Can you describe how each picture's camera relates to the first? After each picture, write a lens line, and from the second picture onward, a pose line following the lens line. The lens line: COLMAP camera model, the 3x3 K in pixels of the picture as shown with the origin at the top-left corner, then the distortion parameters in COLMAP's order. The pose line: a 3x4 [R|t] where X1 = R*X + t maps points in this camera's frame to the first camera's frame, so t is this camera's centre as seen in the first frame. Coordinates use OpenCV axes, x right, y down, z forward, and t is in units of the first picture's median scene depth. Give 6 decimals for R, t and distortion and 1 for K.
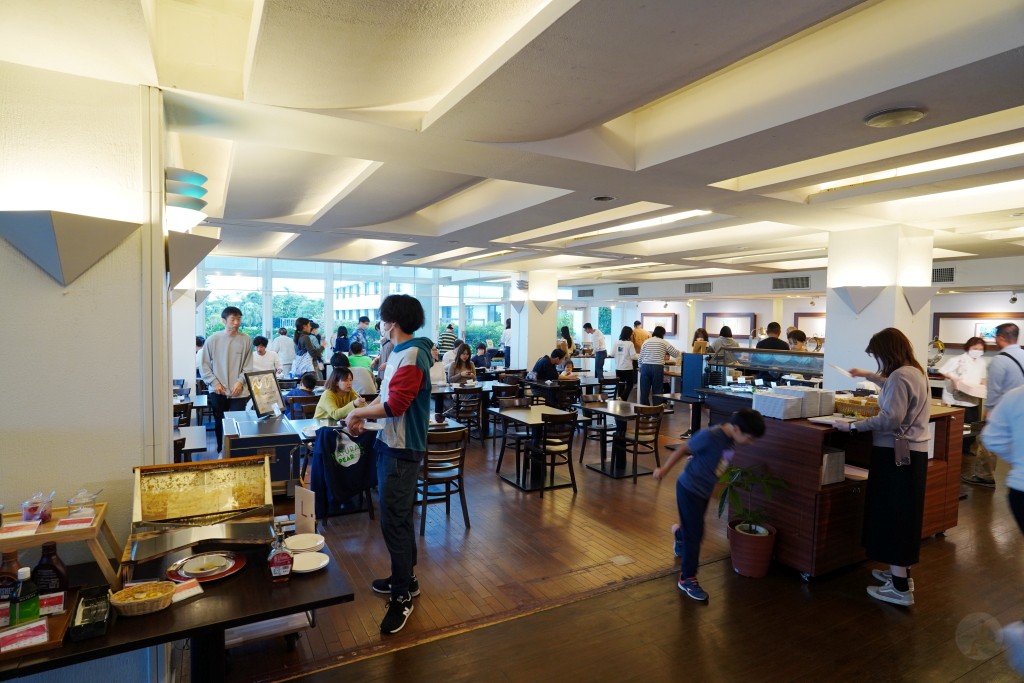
lens RADIAL K [[568.2, 0, 509.4], [0, 568.2, 345.9], [0, 0, 1]] dist [-0.005575, 0.000732]
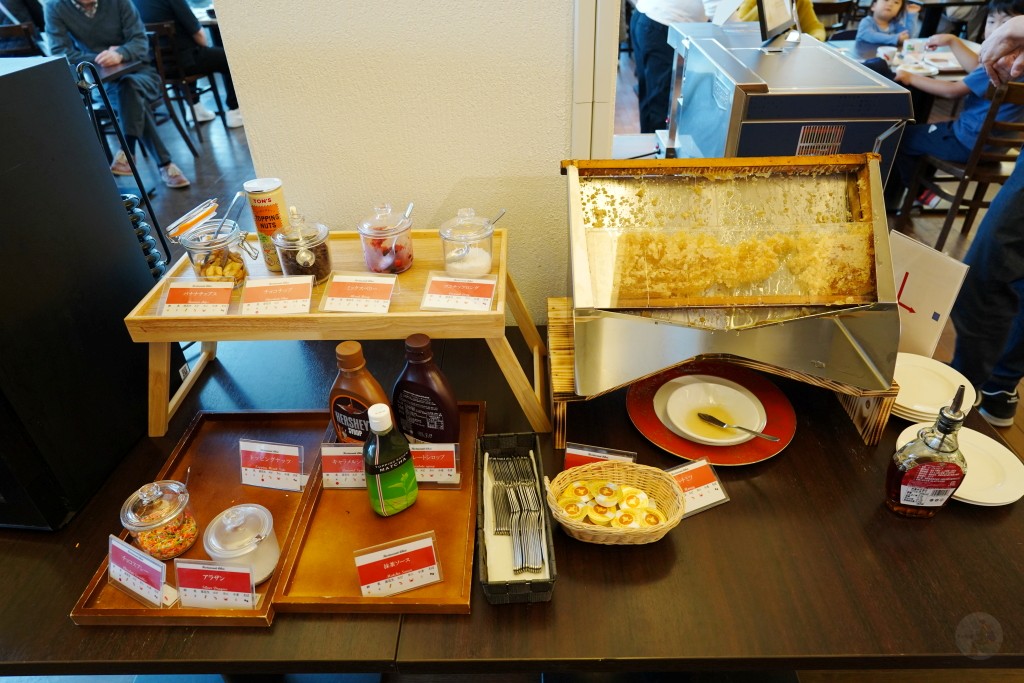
lens RADIAL K [[666.8, 0, 511.7], [0, 666.8, 340.4], [0, 0, 1]] dist [-0.009373, -0.000391]
pose [[0.875202, 0.244487, -0.417430, -0.473565], [0.011835, 0.851811, 0.523716, 0.074143], [0.483613, -0.463297, 0.742613, 0.577887]]
